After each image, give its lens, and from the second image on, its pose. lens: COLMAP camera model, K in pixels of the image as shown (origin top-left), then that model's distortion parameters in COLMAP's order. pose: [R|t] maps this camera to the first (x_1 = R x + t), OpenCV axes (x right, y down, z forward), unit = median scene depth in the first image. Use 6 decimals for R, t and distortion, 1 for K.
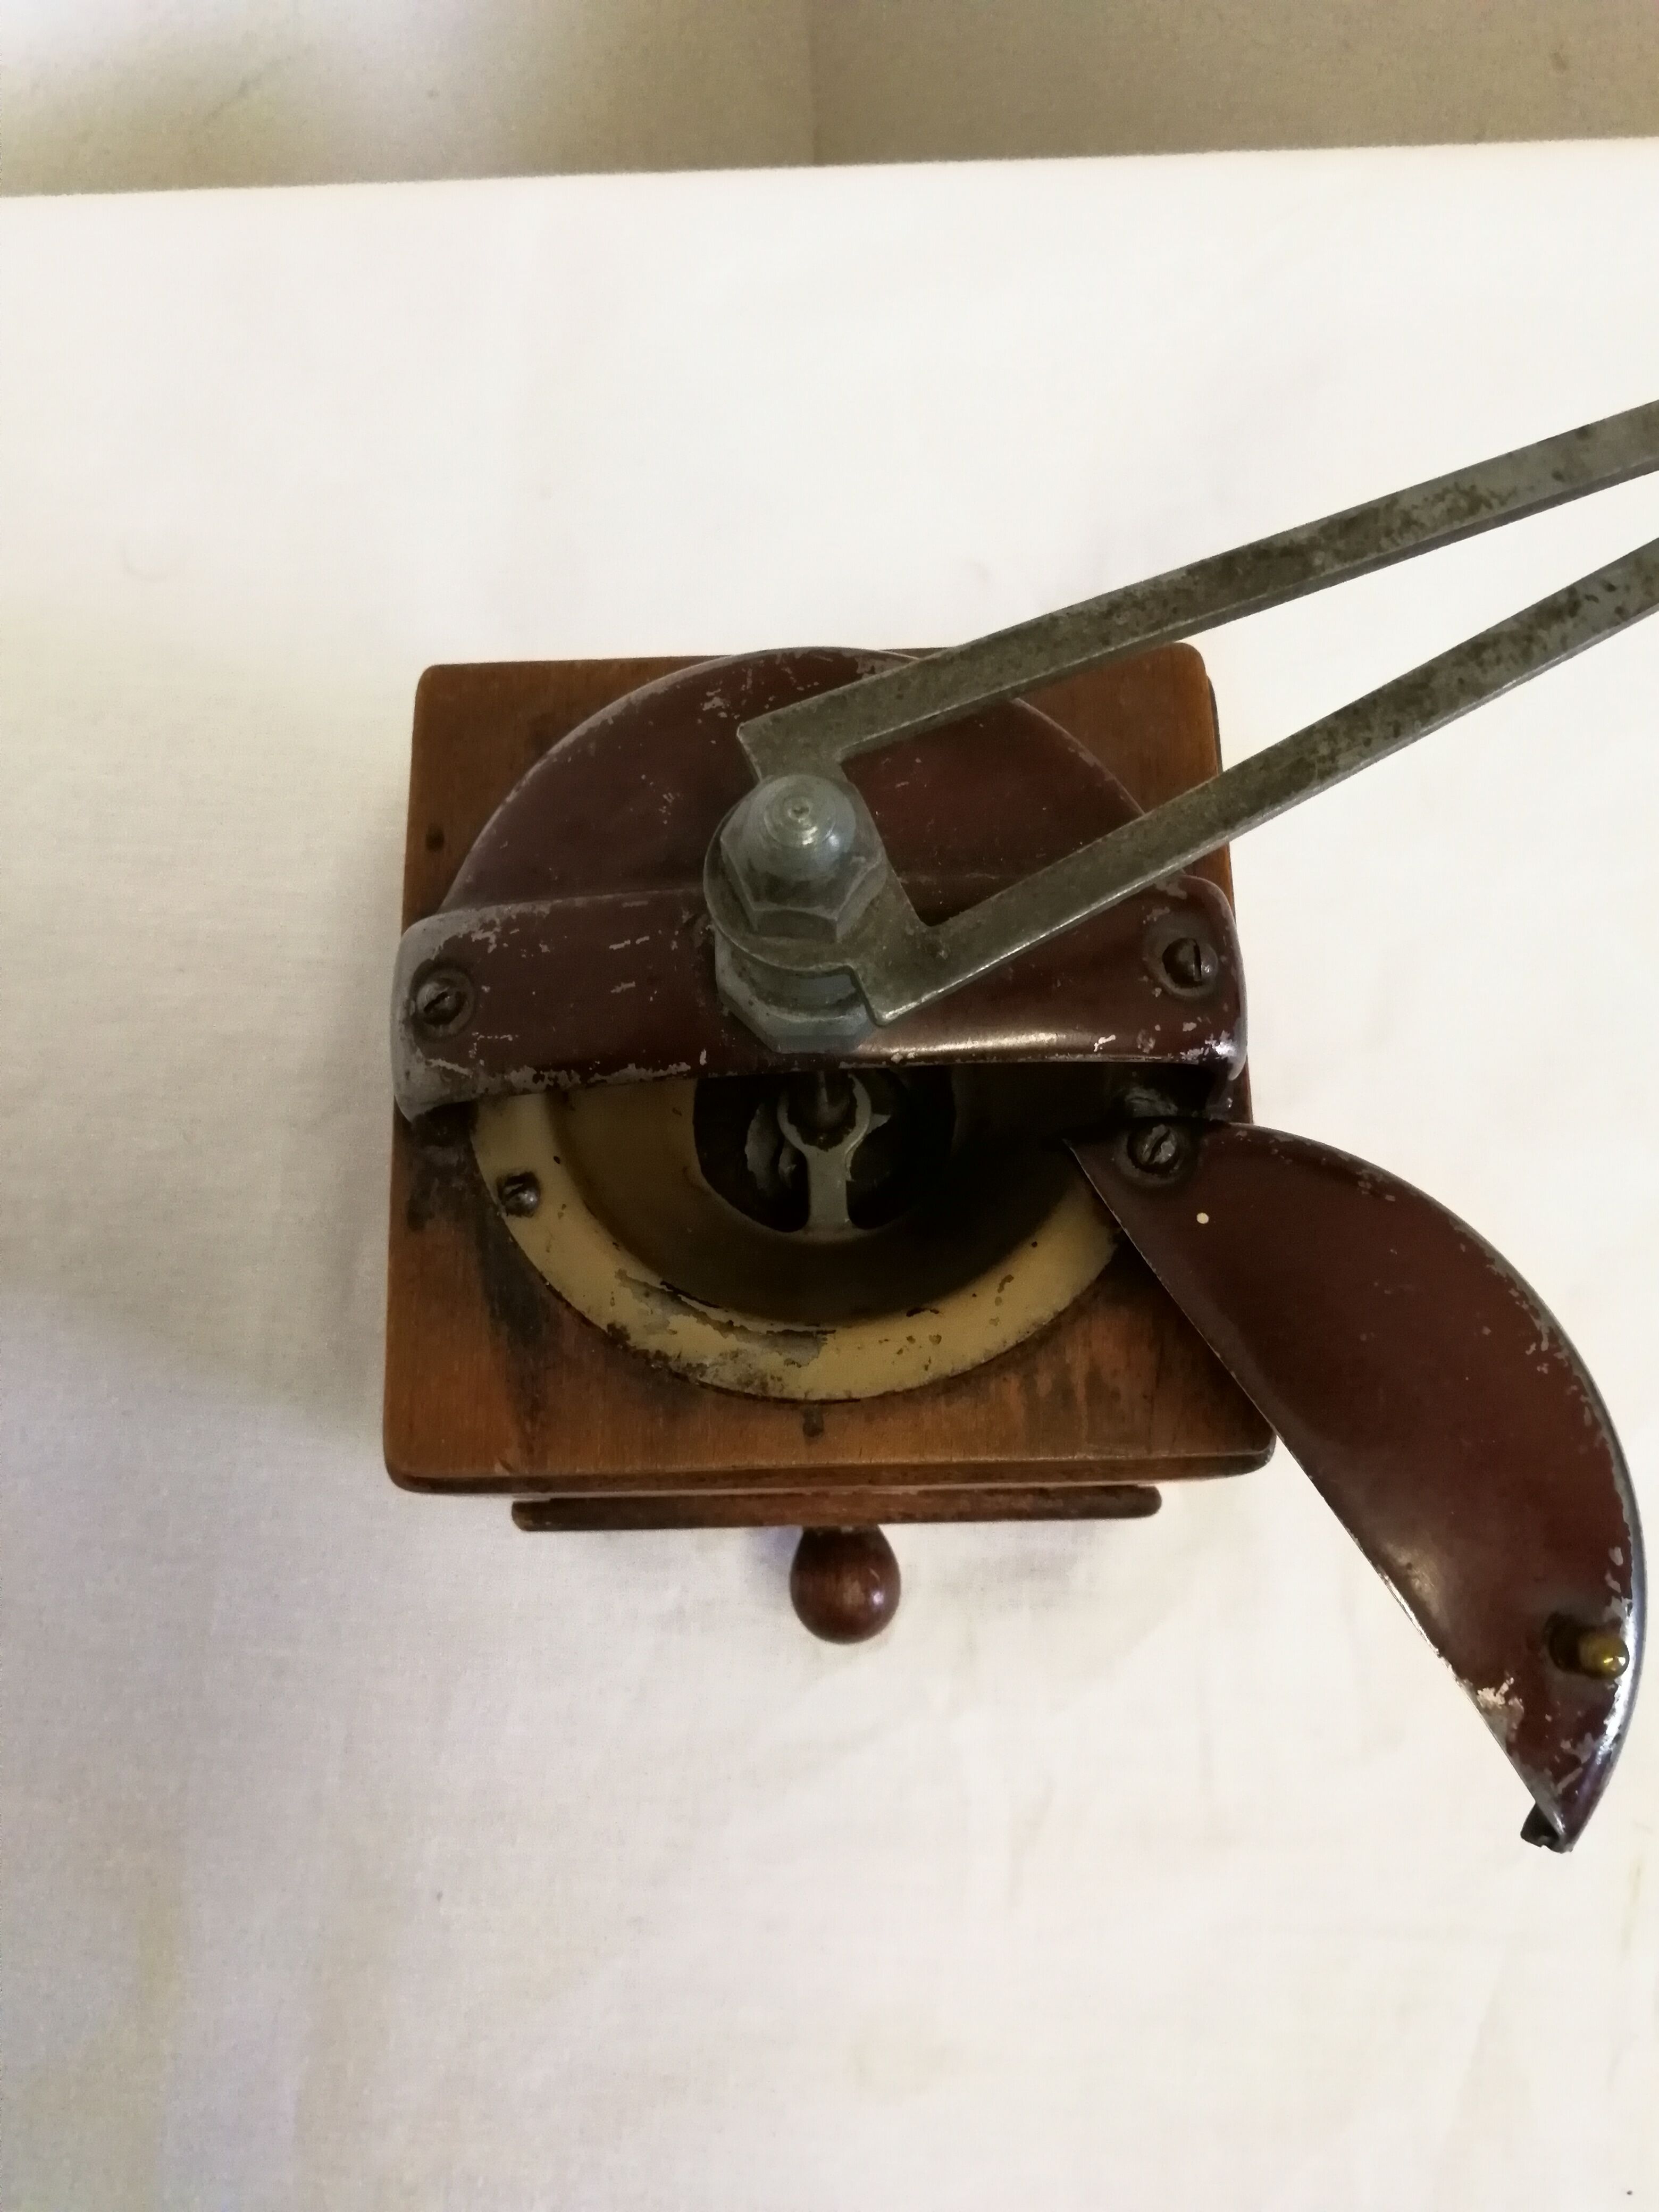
lens RADIAL K [[1590.7, 0, 797.9], [0, 1590.7, 1060.3], [0, 0, 1]] dist [-0.001833, 0.002004]
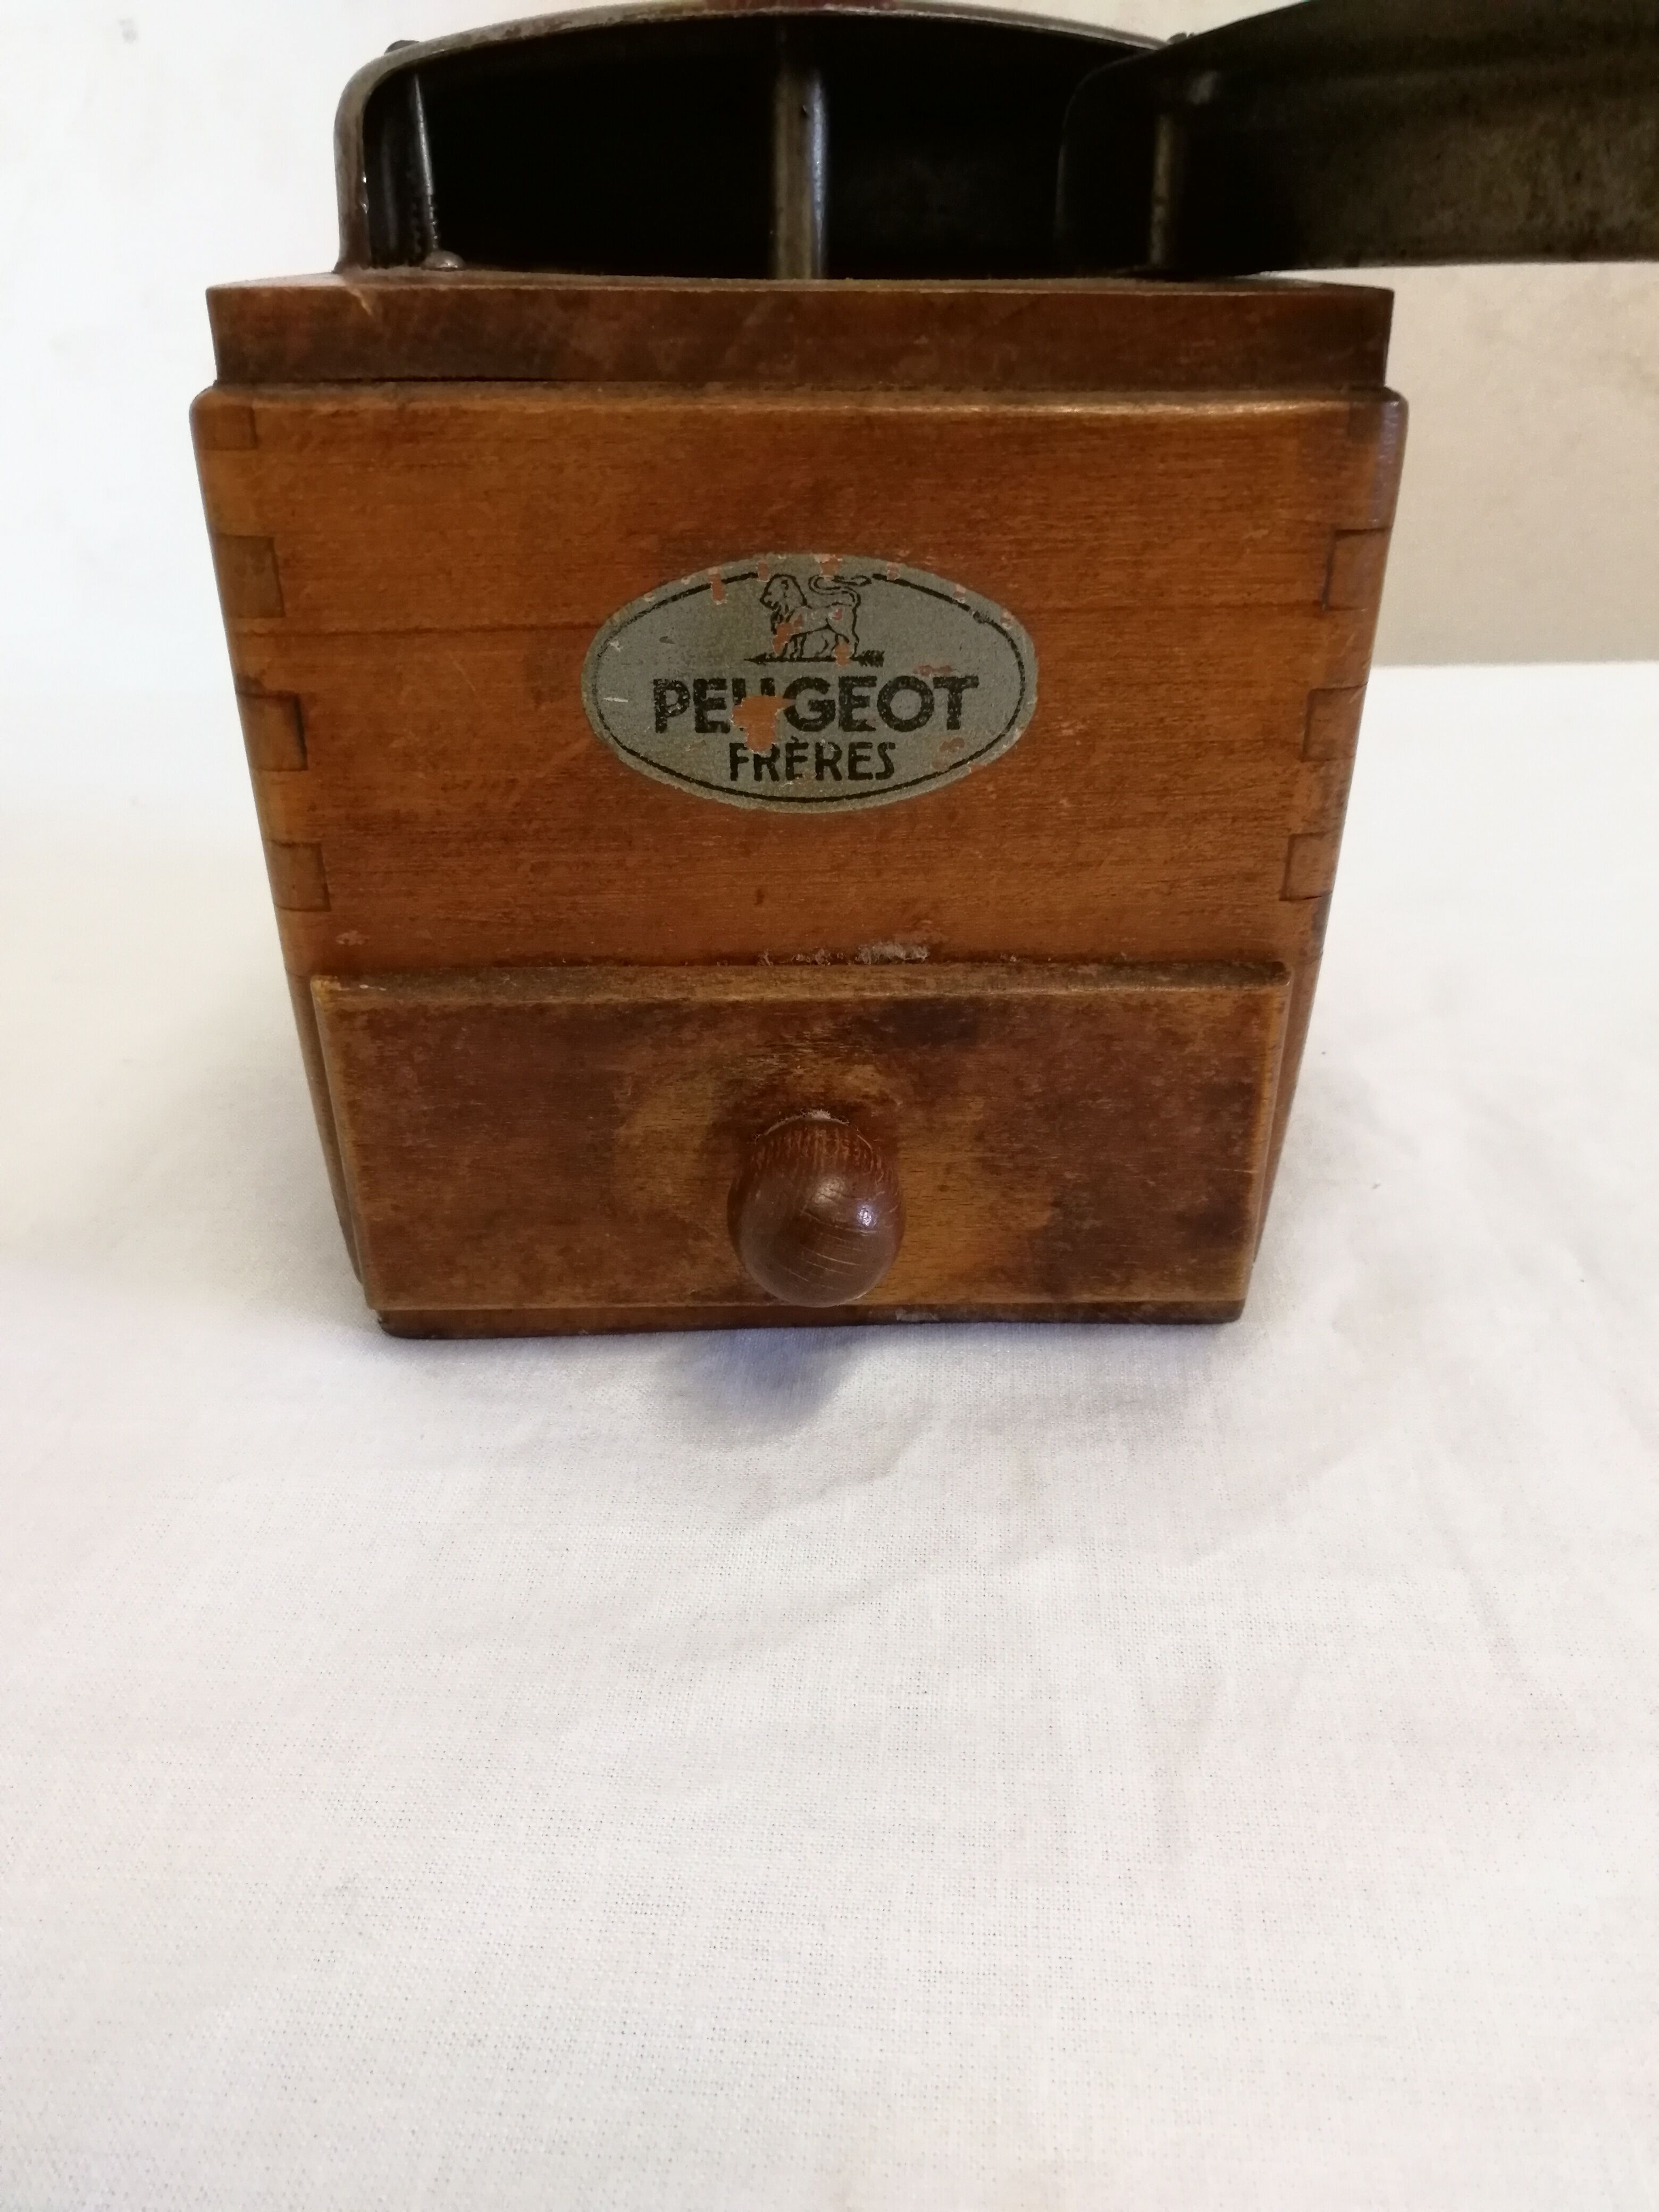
lens RADIAL K [[1571.5, 0, 819.1], [0, 1571.5, 1114.7], [0, 0, 1]] dist [0.026270, -0.092242]
pose [[0.999269, 0.036880, 0.010077, 0.031887], [-0.018338, 0.693646, -0.720082, 1.030077], [-0.033547, 0.719371, 0.693815, 0.761931]]
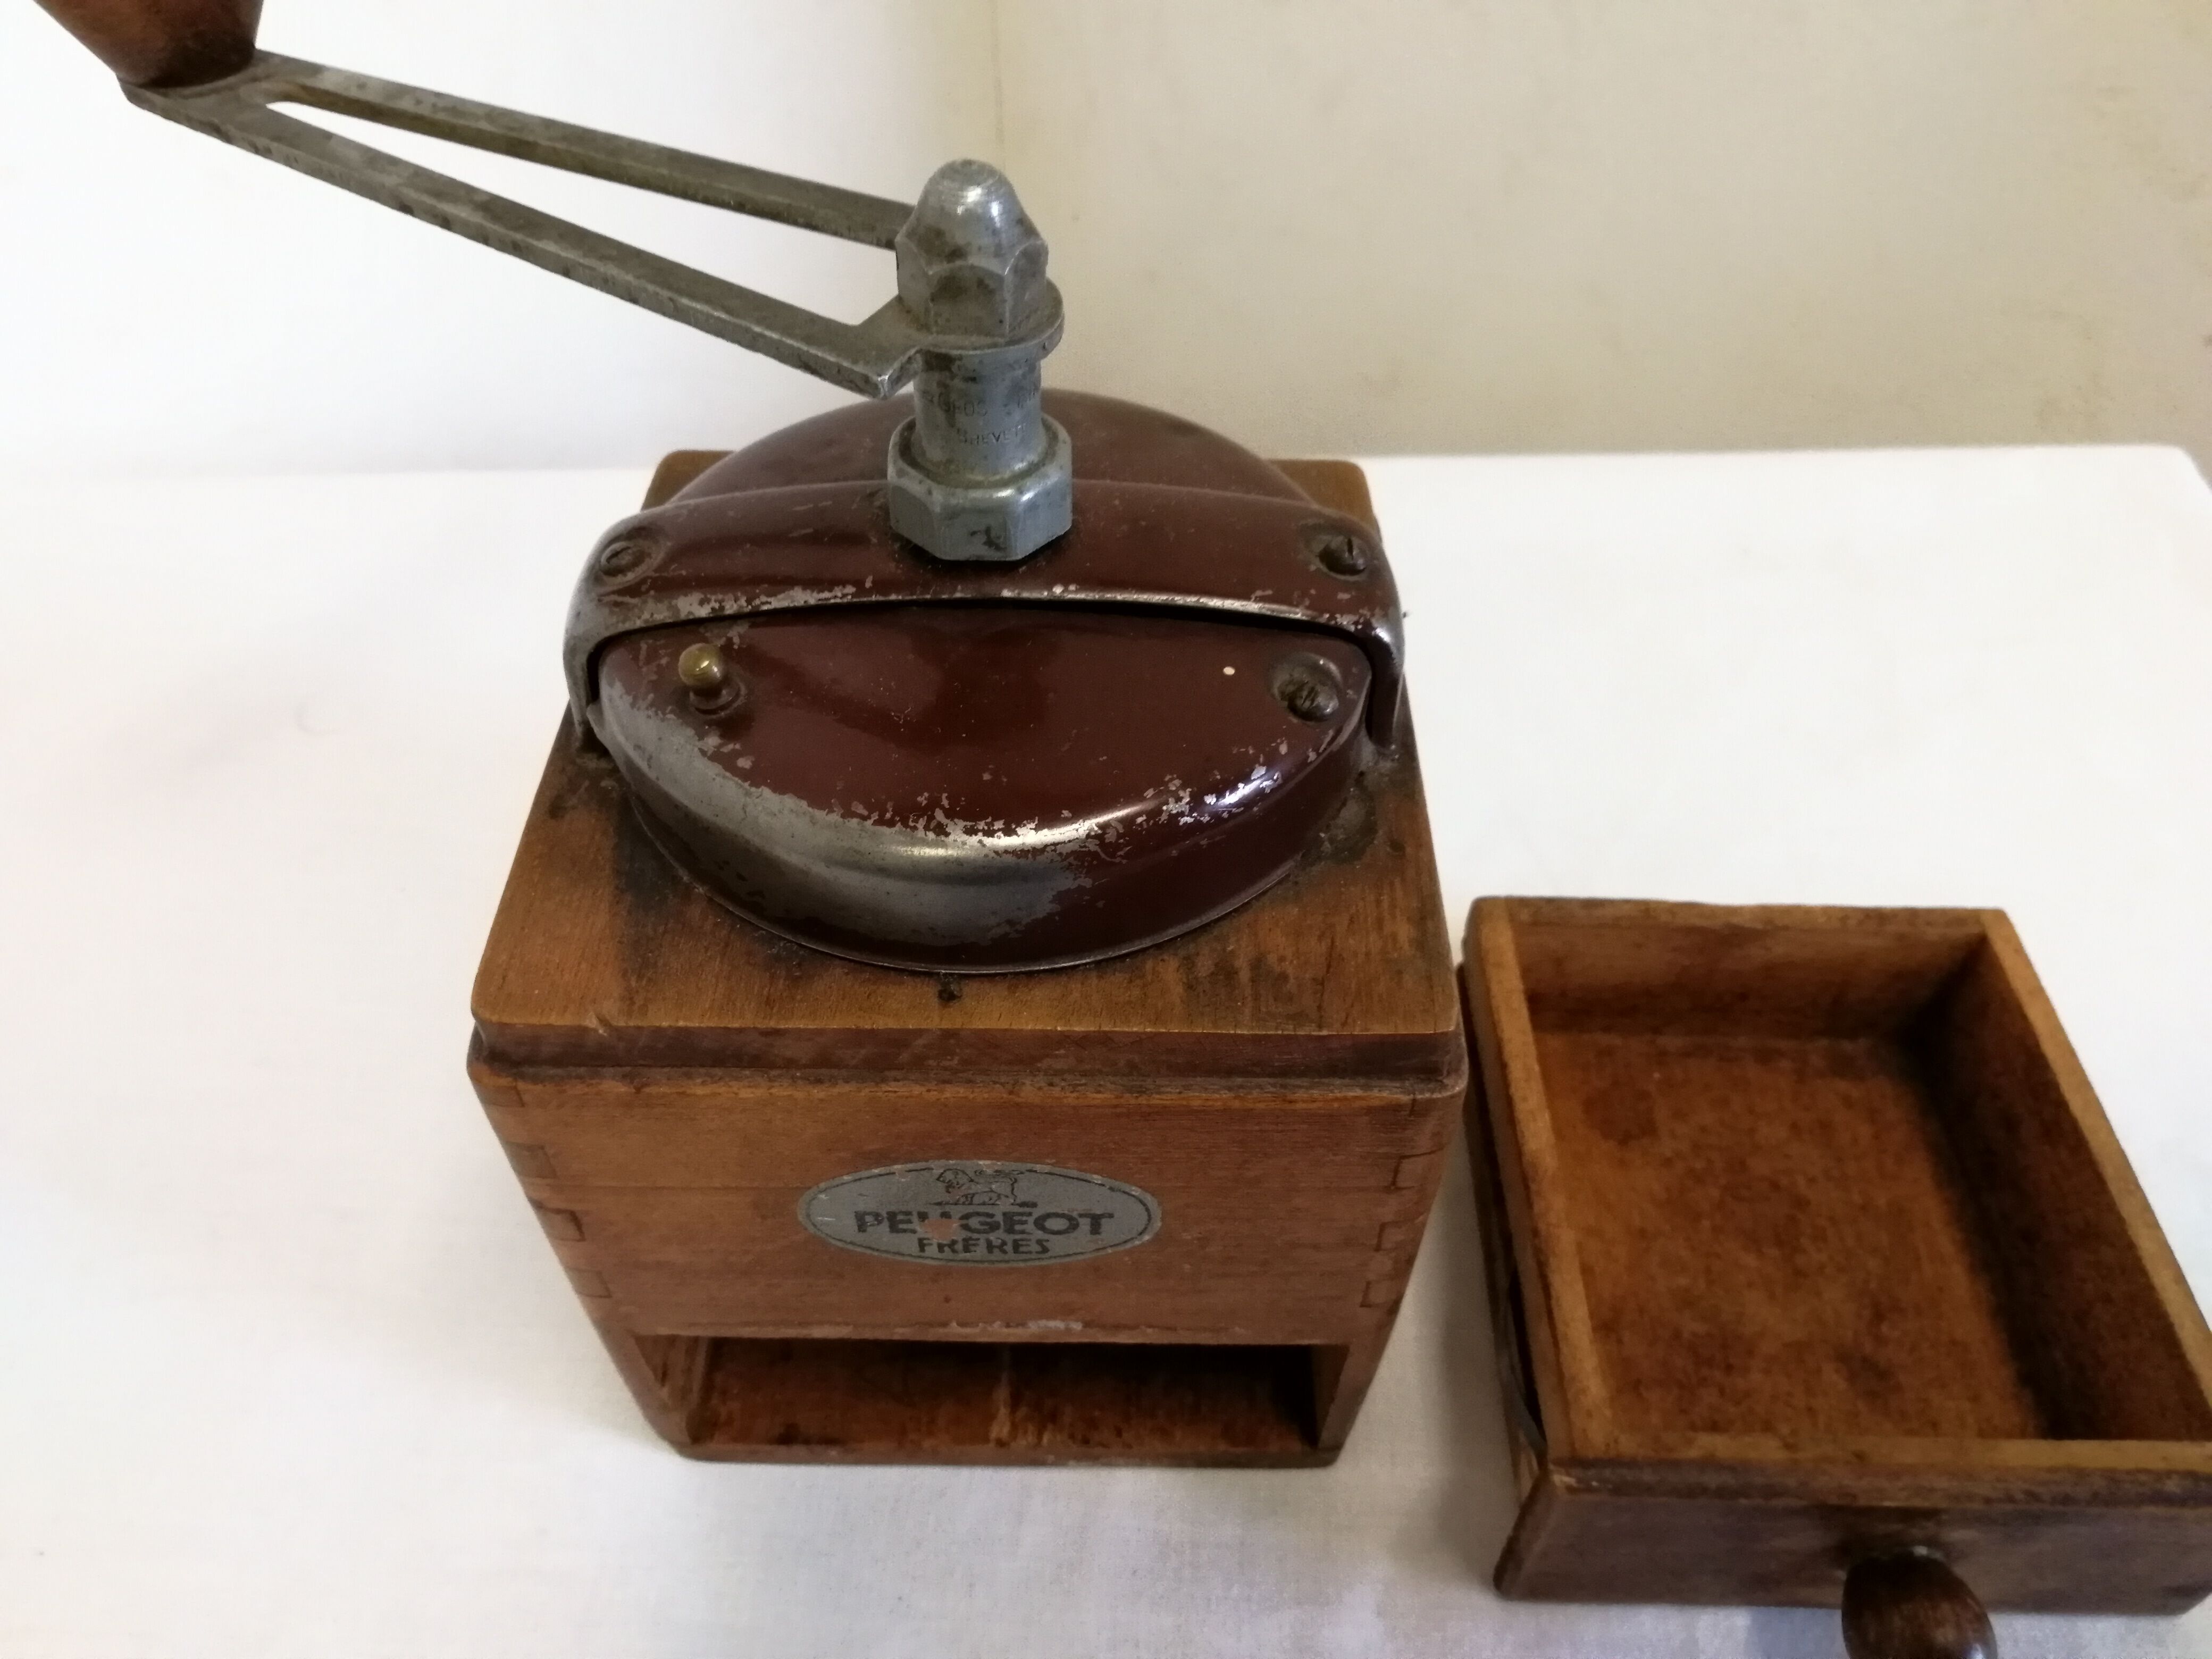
lens RADIAL K [[1590.7, 0, 1104.1], [0, 1590.7, 843.5], [0, 0, 1]] dist [-0.001833, 0.002004]
pose [[0.998514, 0.053743, 0.009029, 0.084091], [-0.042970, 0.878344, -0.476094, 0.577948], [-0.033517, 0.474998, 0.879348, 0.161820]]
